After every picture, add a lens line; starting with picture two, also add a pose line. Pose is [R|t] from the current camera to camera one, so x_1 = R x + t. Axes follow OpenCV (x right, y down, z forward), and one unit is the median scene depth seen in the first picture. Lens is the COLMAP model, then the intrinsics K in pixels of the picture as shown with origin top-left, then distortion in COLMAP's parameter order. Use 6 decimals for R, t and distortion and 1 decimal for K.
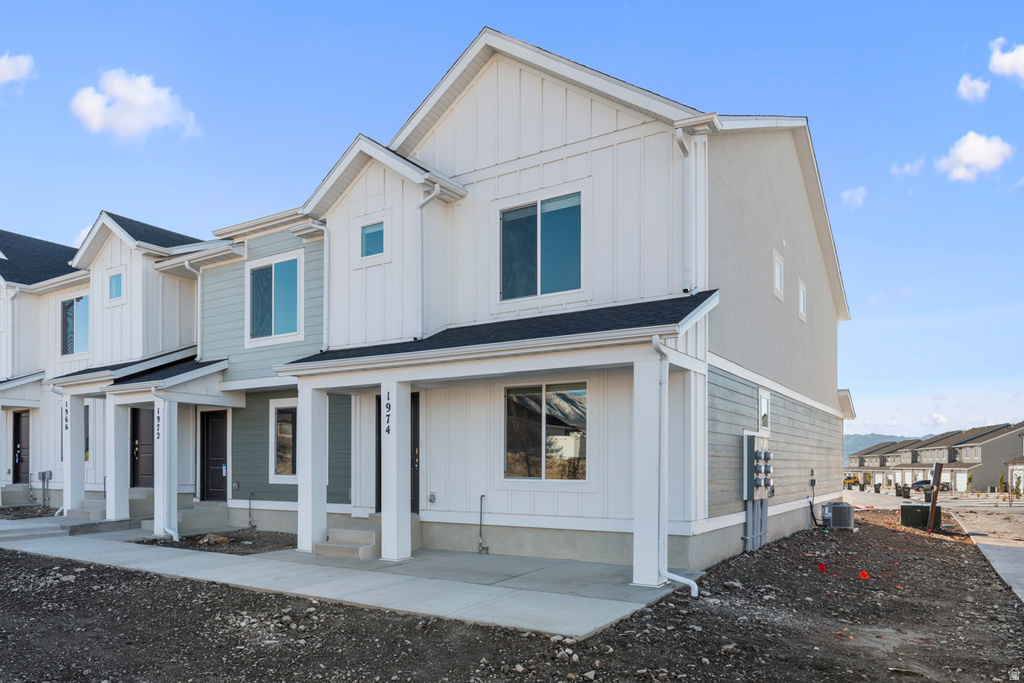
lens RADIAL K [[666.4, 0, 512.2], [0, 666.4, 367.6], [0, 0, 1]] dist [0.001278, 0.000148]
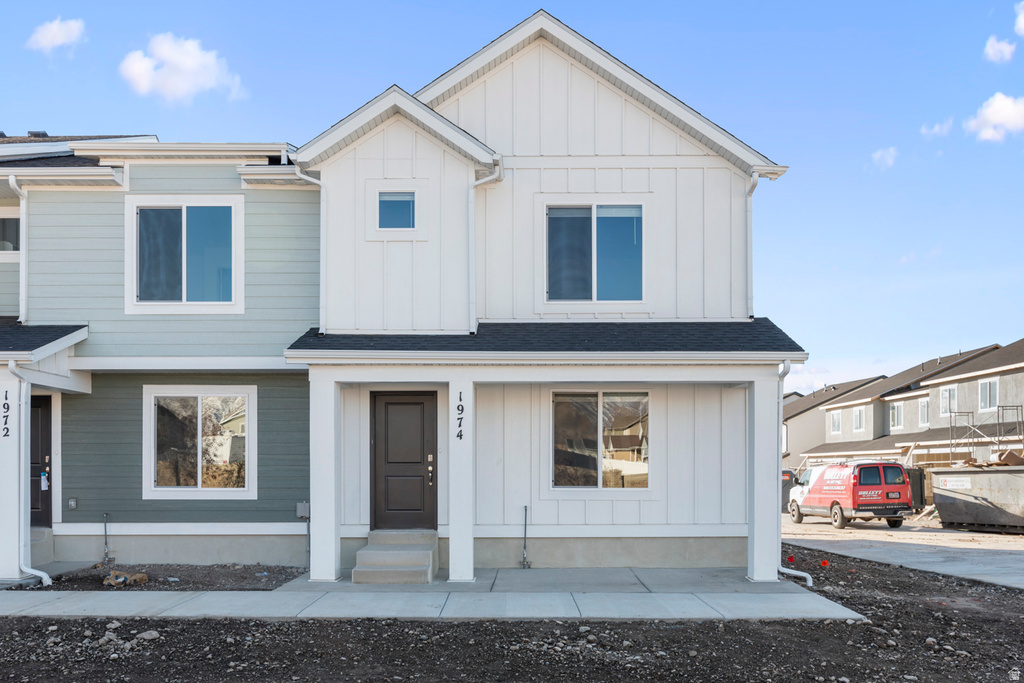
lens RADIAL K [[793.0, 0, 512.0], [0, 793.0, 341.5], [0, 0, 1]] dist [-0.004264, -0.000974]
pose [[0.855188, 0.079480, 0.512189, -0.635073], [-0.072335, 0.996804, -0.033906, 0.000107], [-0.513246, -0.008053, 0.858203, 0.053912]]
